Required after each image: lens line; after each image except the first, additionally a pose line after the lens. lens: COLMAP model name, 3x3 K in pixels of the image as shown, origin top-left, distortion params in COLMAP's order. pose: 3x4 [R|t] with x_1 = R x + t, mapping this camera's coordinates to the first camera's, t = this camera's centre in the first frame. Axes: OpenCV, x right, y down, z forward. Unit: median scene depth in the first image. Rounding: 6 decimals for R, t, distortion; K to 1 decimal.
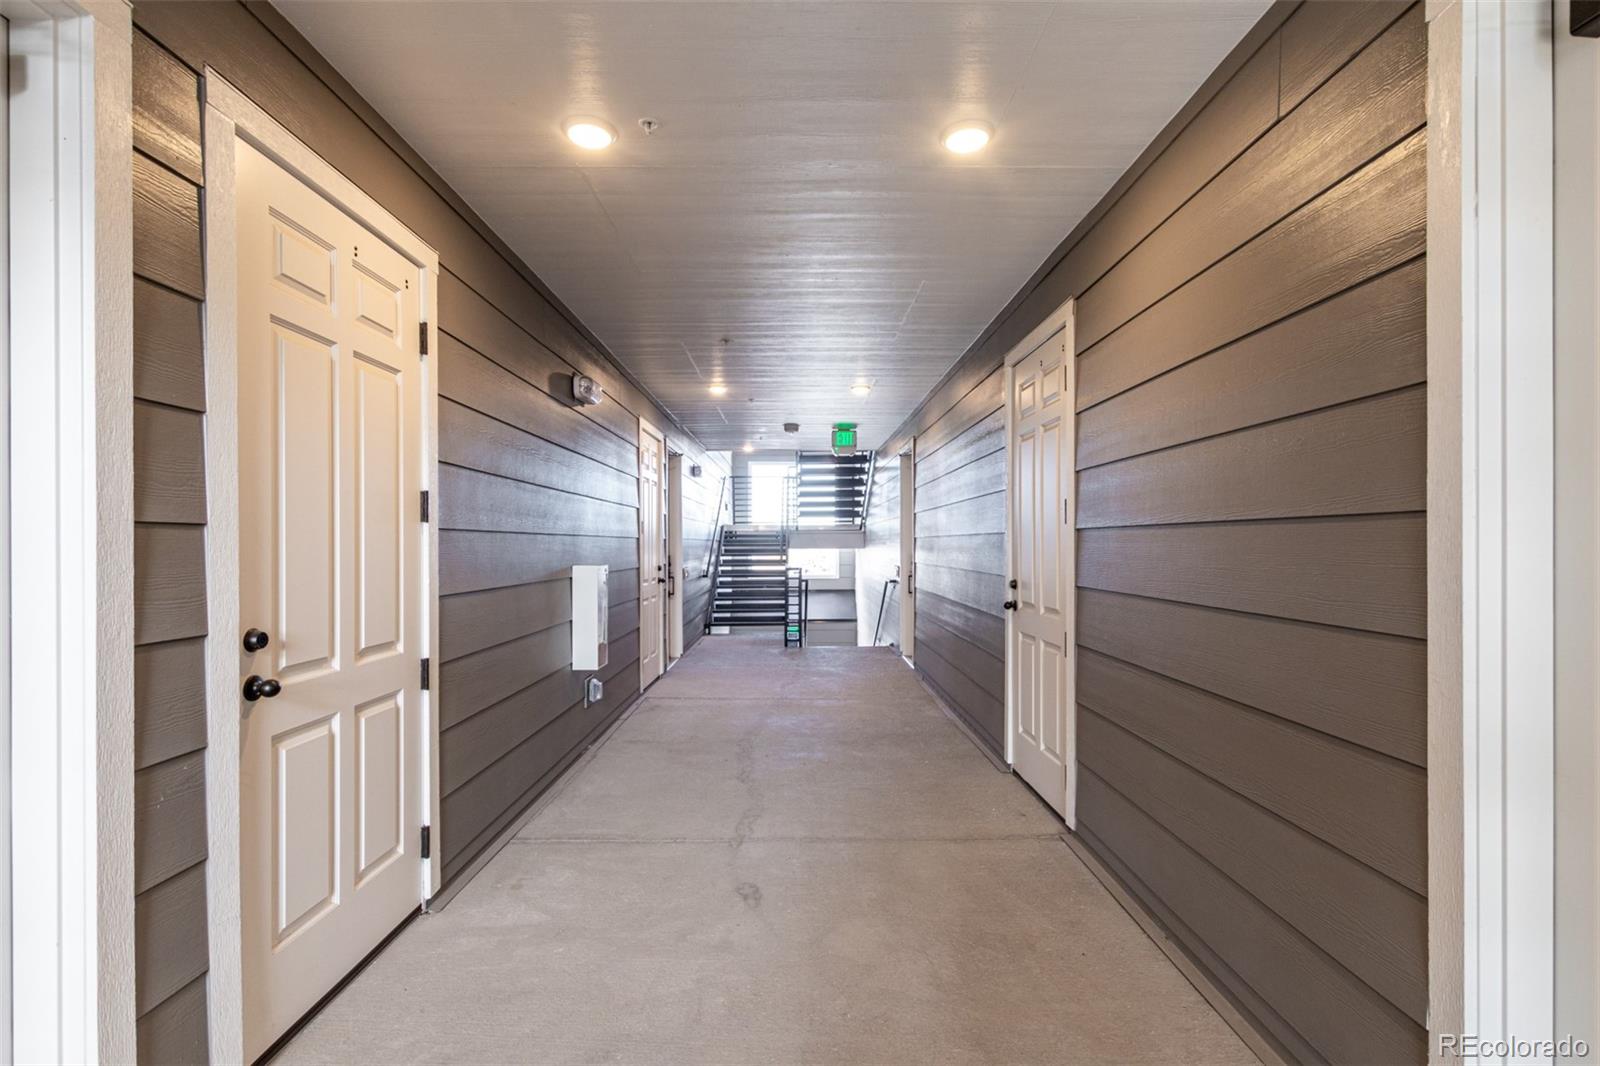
lens RADIAL K [[728.7, 0, 800.0], [0, 728.7, 540.1], [0, 0, 1]] dist [0.003664, 0.000941]
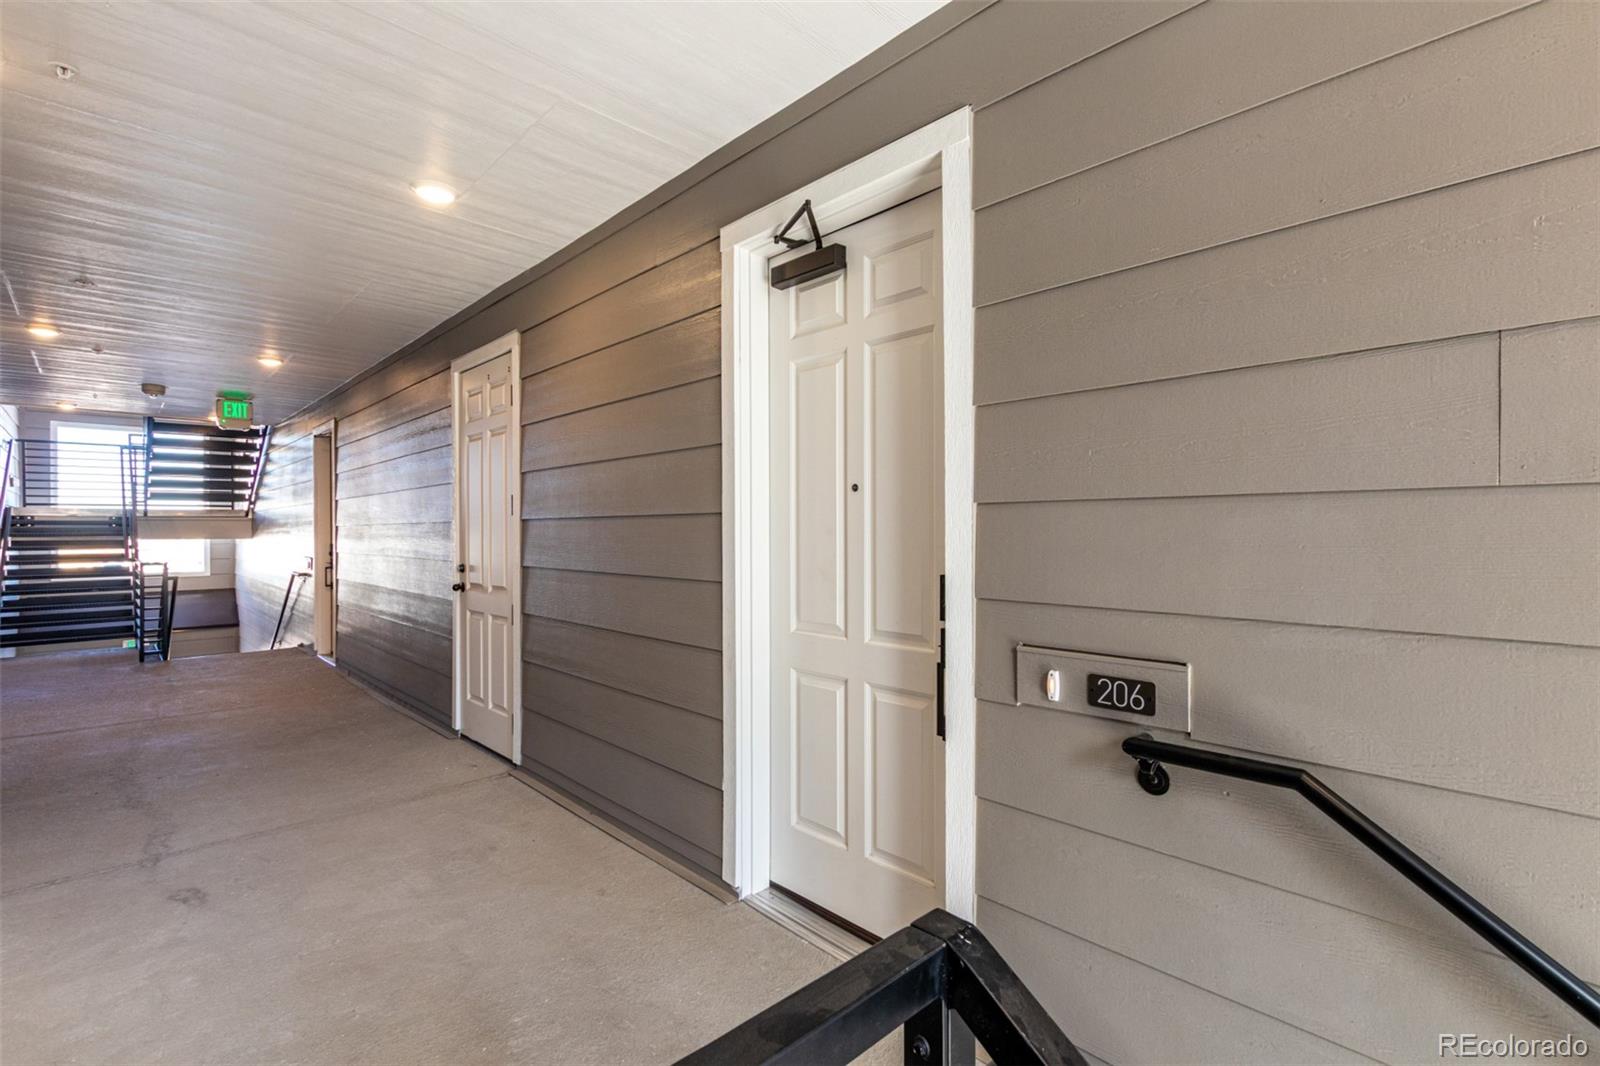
lens RADIAL K [[732.4, 0, 798.7], [0, 732.4, 536.2], [0, 0, 1]] dist [0.001984, -0.000443]
pose [[0.730143, -0.005613, 0.683271, -0.071371], [-0.001032, 0.999956, 0.009317, 0.000348], [-0.683294, -0.007507, 0.730105, -0.127224]]
